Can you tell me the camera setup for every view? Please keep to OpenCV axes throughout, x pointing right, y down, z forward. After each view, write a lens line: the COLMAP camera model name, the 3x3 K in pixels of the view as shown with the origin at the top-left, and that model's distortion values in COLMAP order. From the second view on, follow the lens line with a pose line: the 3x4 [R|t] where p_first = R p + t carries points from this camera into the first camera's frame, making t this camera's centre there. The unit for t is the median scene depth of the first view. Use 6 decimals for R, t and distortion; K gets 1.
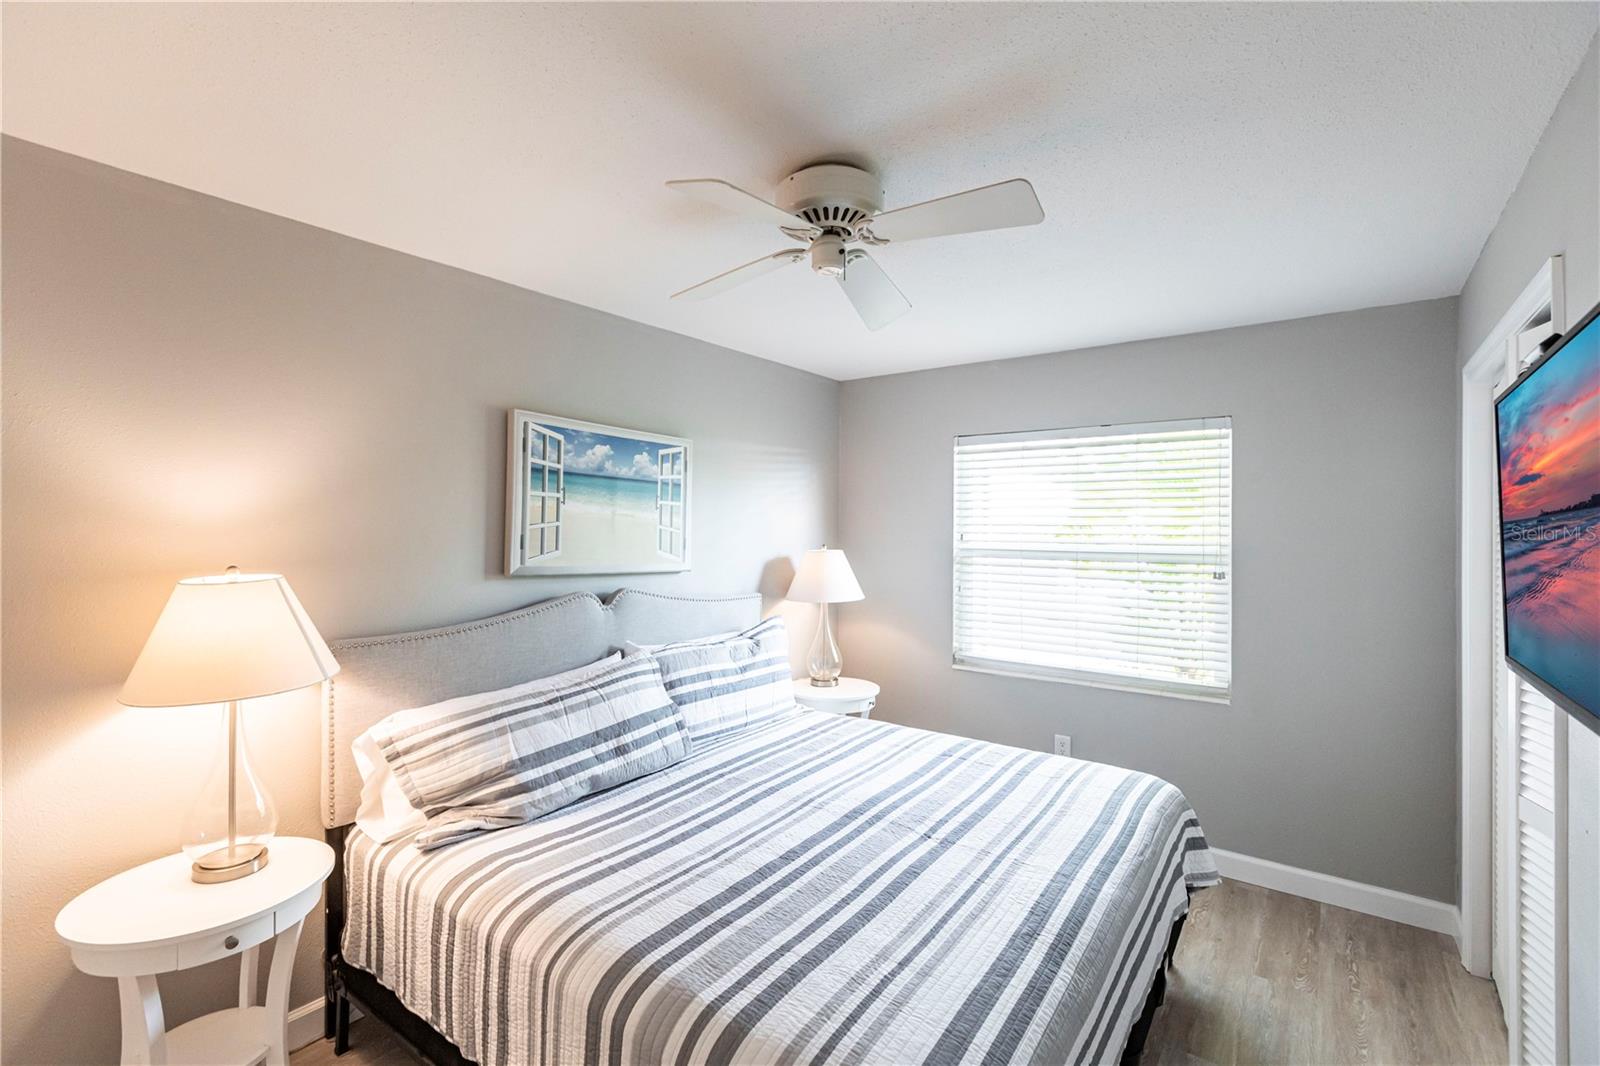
lens RADIAL K [[711.8, 0, 800.6], [0, 711.8, 529.4], [0, 0, 1]] dist [0.000076, 0.001018]
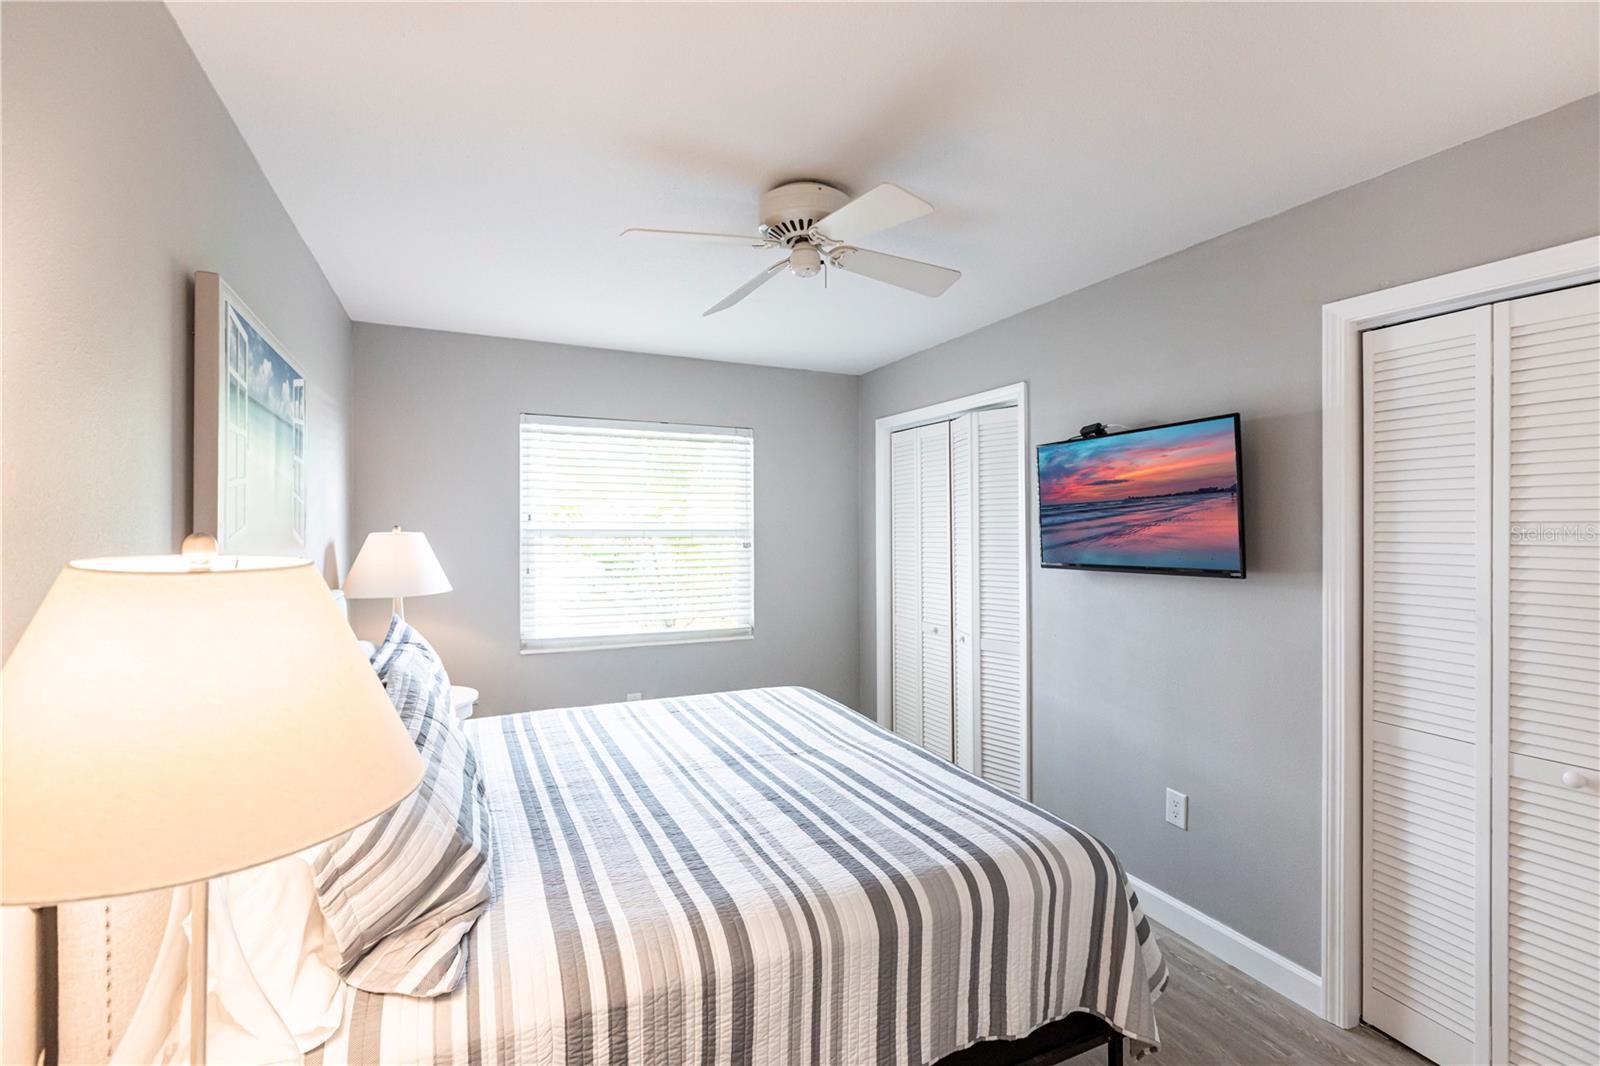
lens RADIAL K [[711.8, 0, 805.7], [0, 711.8, 525.1], [0, 0, 1]] dist [0.000076, 0.001018]
pose [[0.476192, -0.001827, 0.879339, -0.653483], [0.001803, 0.999998, 0.001101, 0.030002], [-0.879339, 0.001061, 0.476194, 0.301504]]
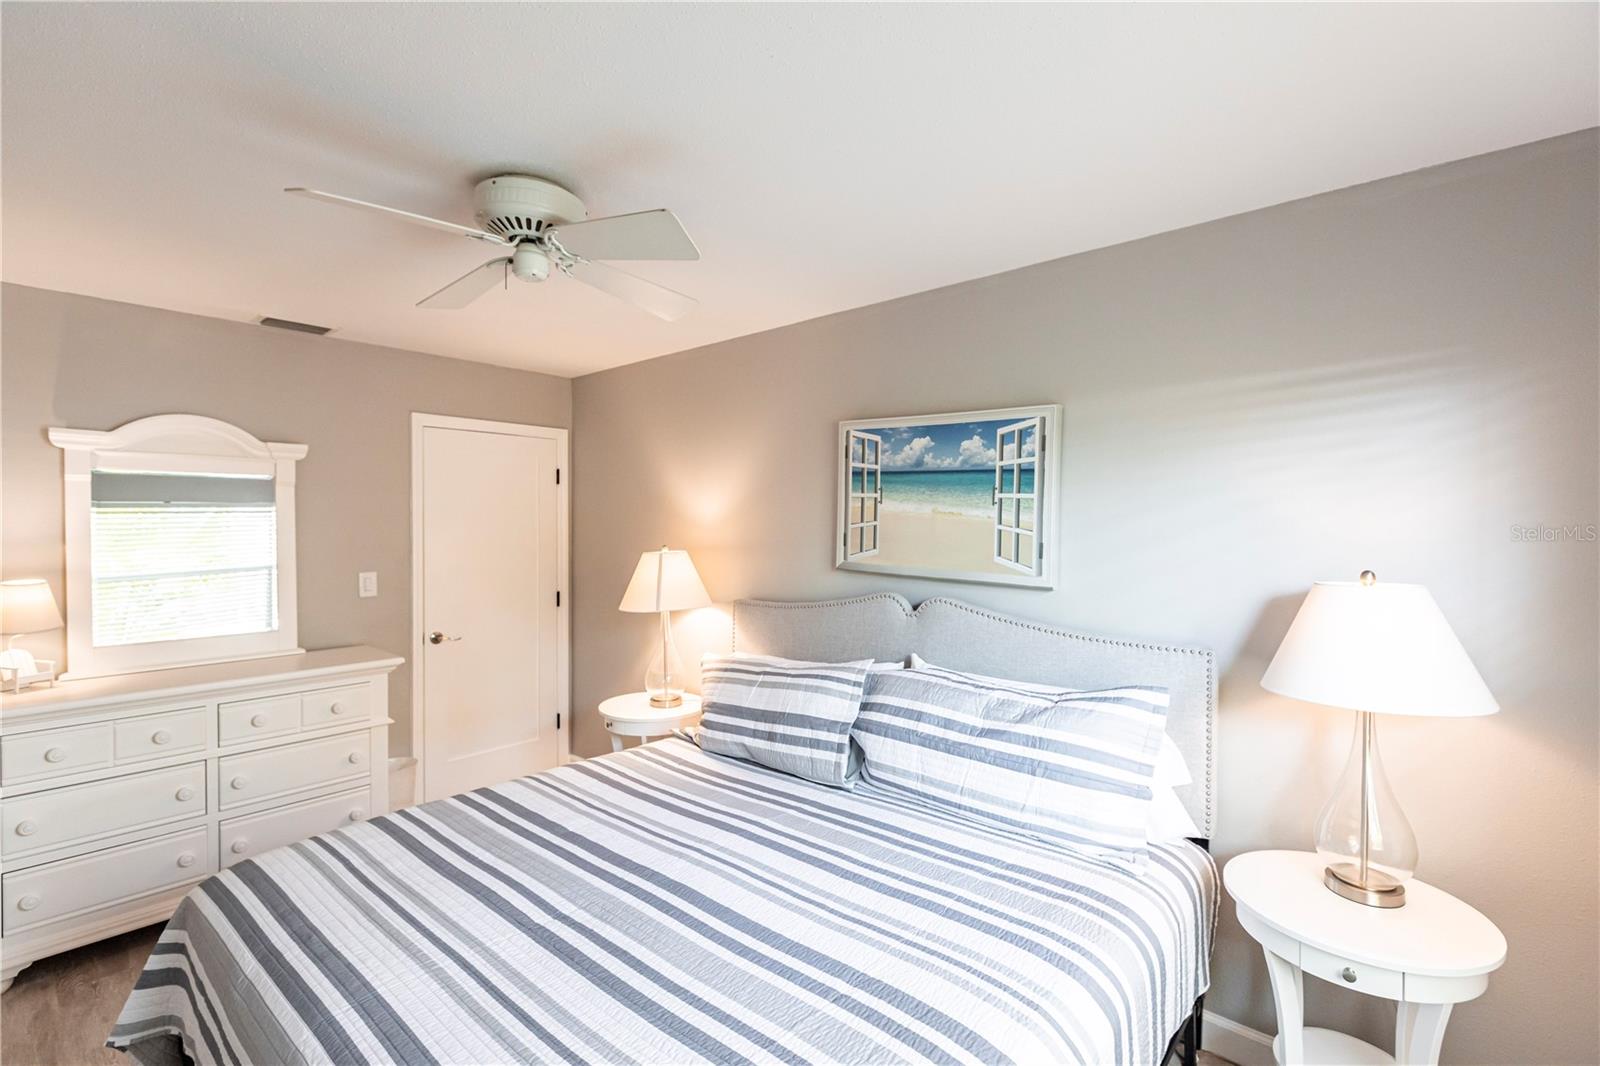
lens RADIAL K [[711.8, 0, 804.1], [0, 711.8, 533.9], [0, 0, 1]] dist [0.000076, 0.001018]
pose [[-0.070062, 0.013150, -0.997456, 0.701447], [-0.009074, 0.999863, 0.013819, -0.005568], [0.997501, 0.010019, -0.069933, 0.983962]]
